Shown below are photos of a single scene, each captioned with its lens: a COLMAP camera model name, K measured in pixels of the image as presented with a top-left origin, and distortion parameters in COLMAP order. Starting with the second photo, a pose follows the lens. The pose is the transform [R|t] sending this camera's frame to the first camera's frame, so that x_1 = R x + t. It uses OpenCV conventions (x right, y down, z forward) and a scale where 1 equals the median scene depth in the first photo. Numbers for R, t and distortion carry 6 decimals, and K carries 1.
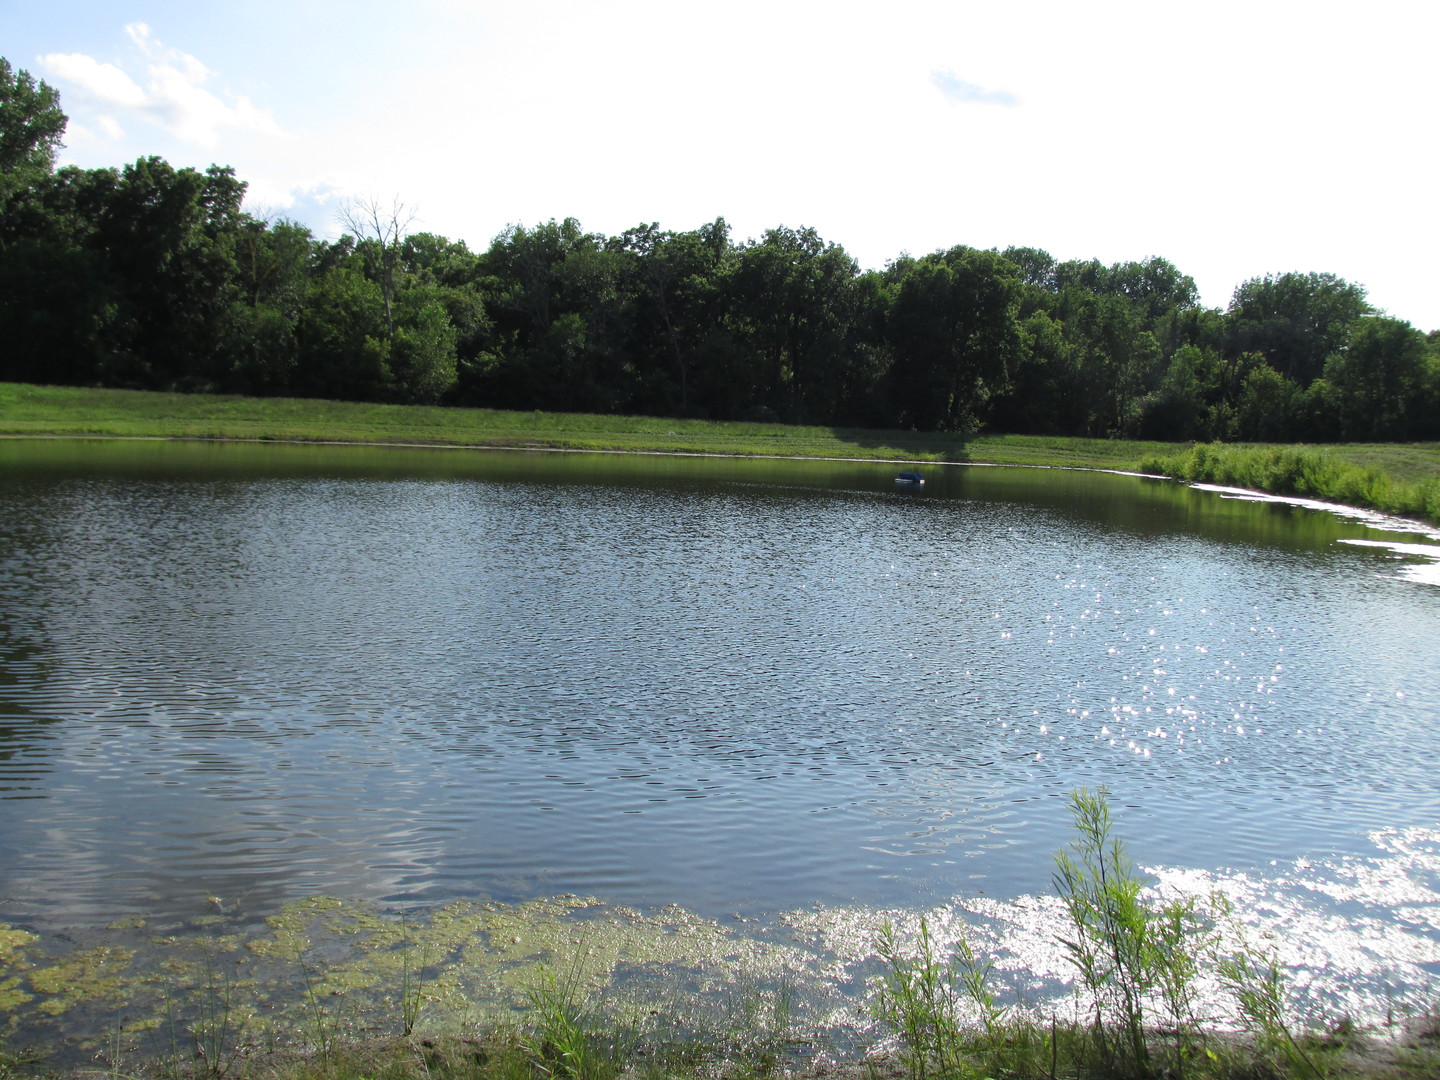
lens RADIAL K [[1182.2, 0, 725.6], [0, 1182.2, 538.2], [0, 0, 1]] dist [-0.033523, 0.010708]
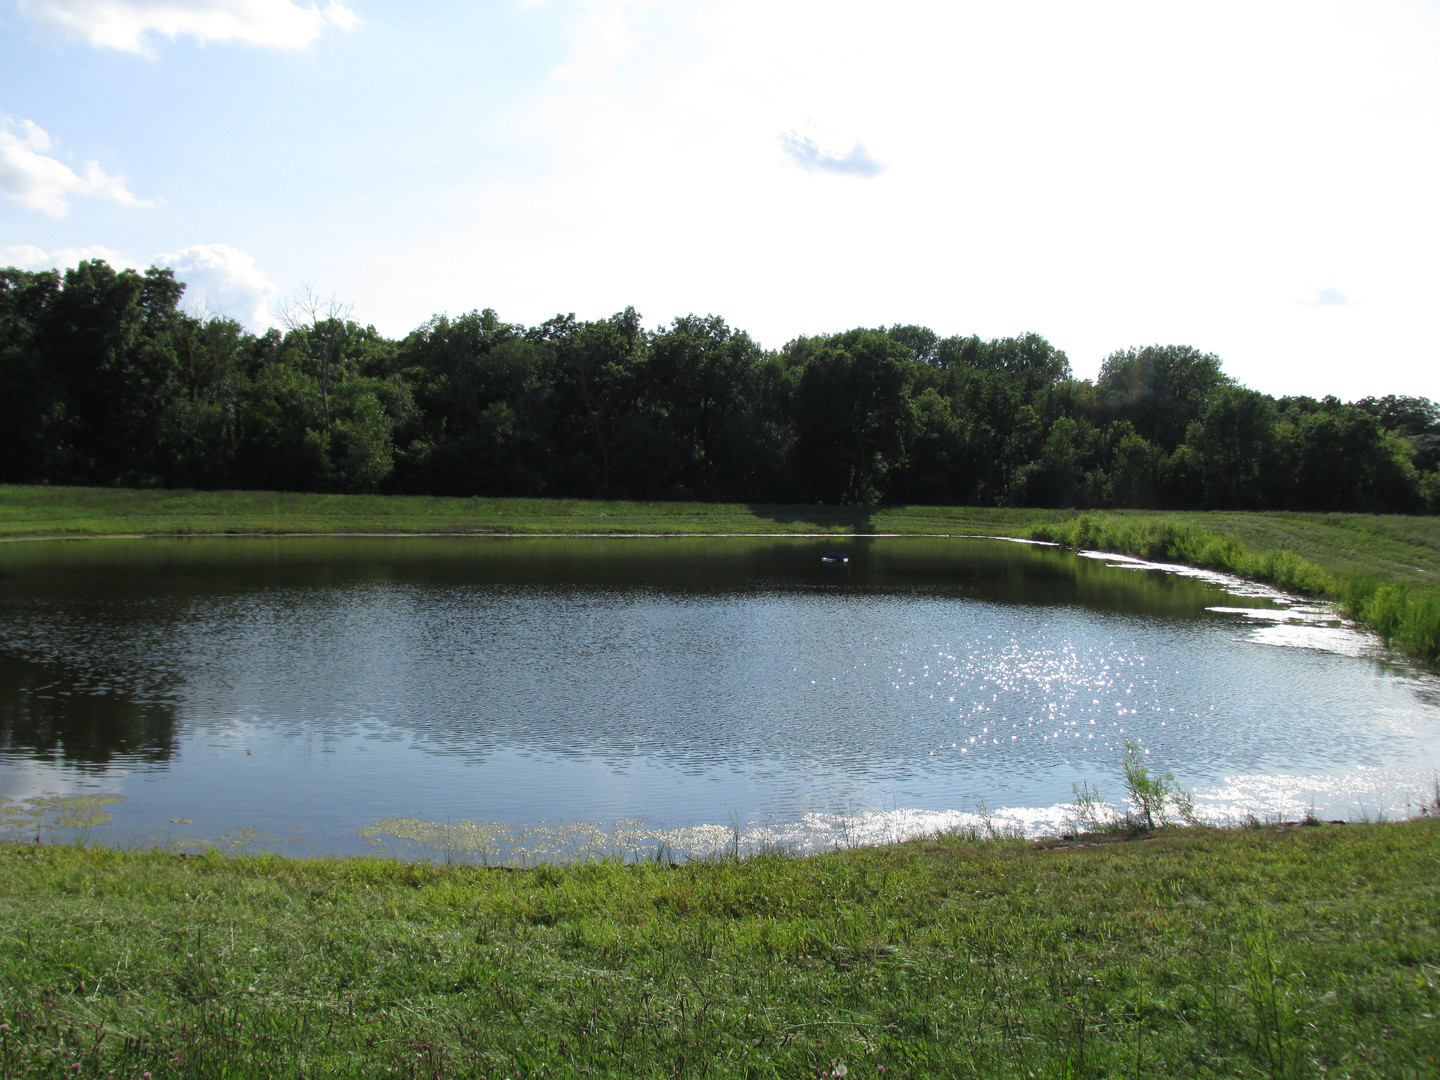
lens RADIAL K [[1174.1, 0, 724.6], [0, 1174.1, 540.3], [0, 0, 1]] dist [-0.038219, 0.004853]
pose [[0.995481, -0.026437, 0.091211, -0.028451], [0.031319, 0.998128, -0.052524, -0.005399], [-0.089652, 0.055143, 0.994445, -0.055580]]
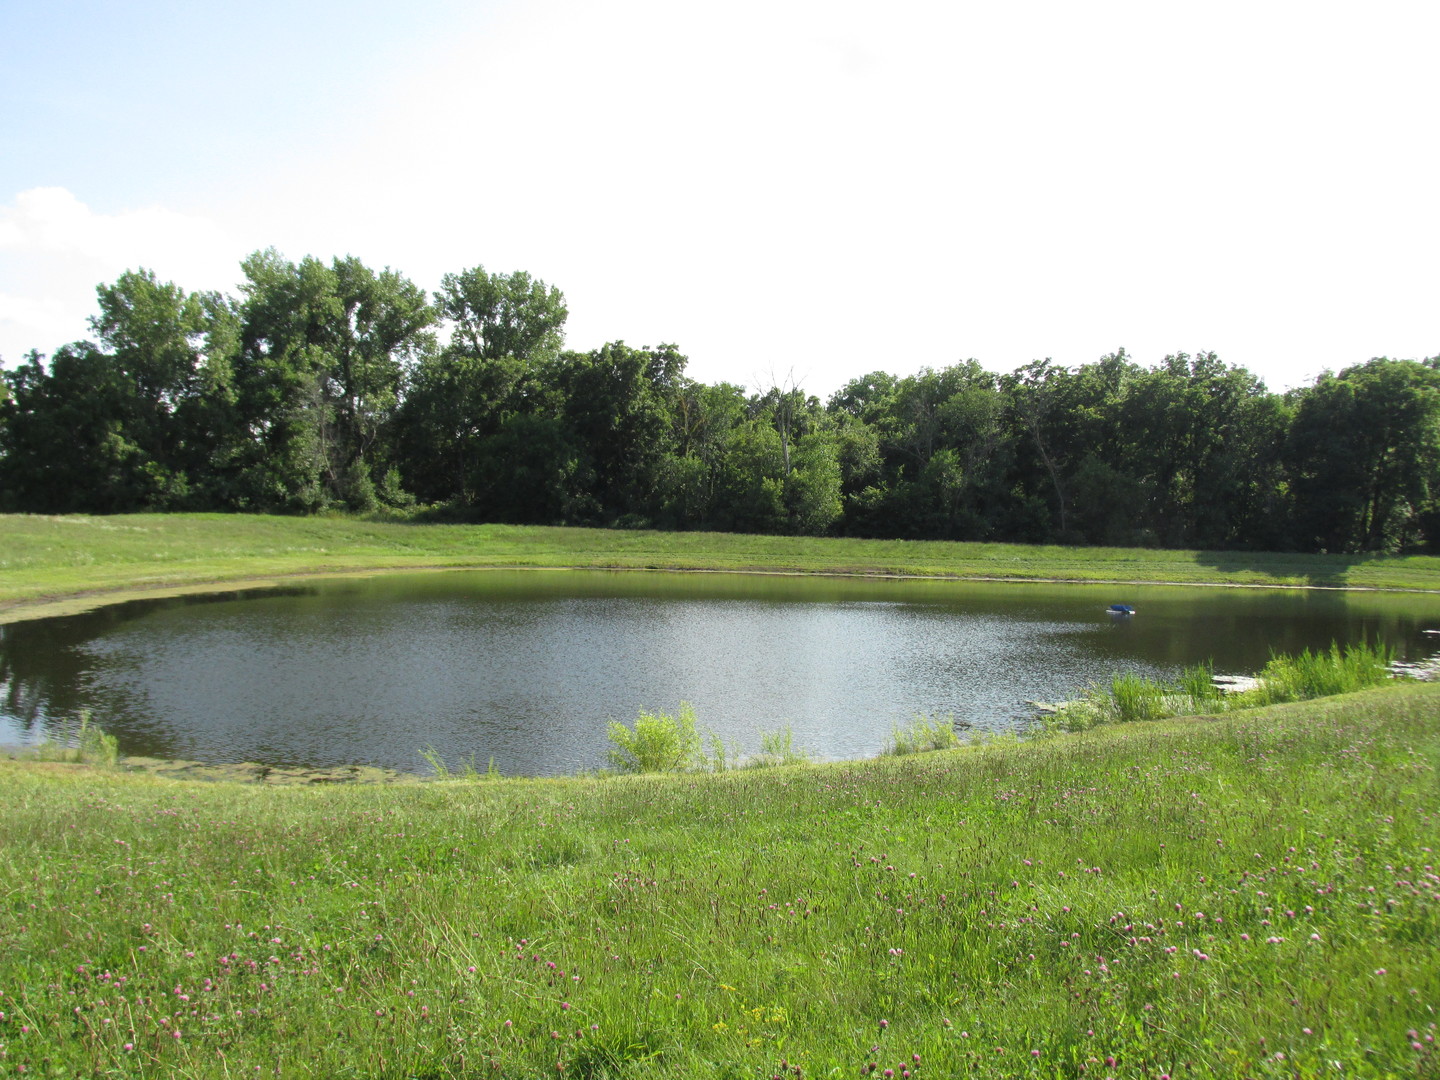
lens RADIAL K [[1174.1, 0, 724.6], [0, 1174.1, 540.3], [0, 0, 1]] dist [-0.038219, 0.004853]
pose [[0.907565, -0.010145, -0.419790, 0.137176], [-0.028906, 0.995827, -0.086560, -0.004605], [0.418916, 0.090694, 0.903484, -0.070160]]
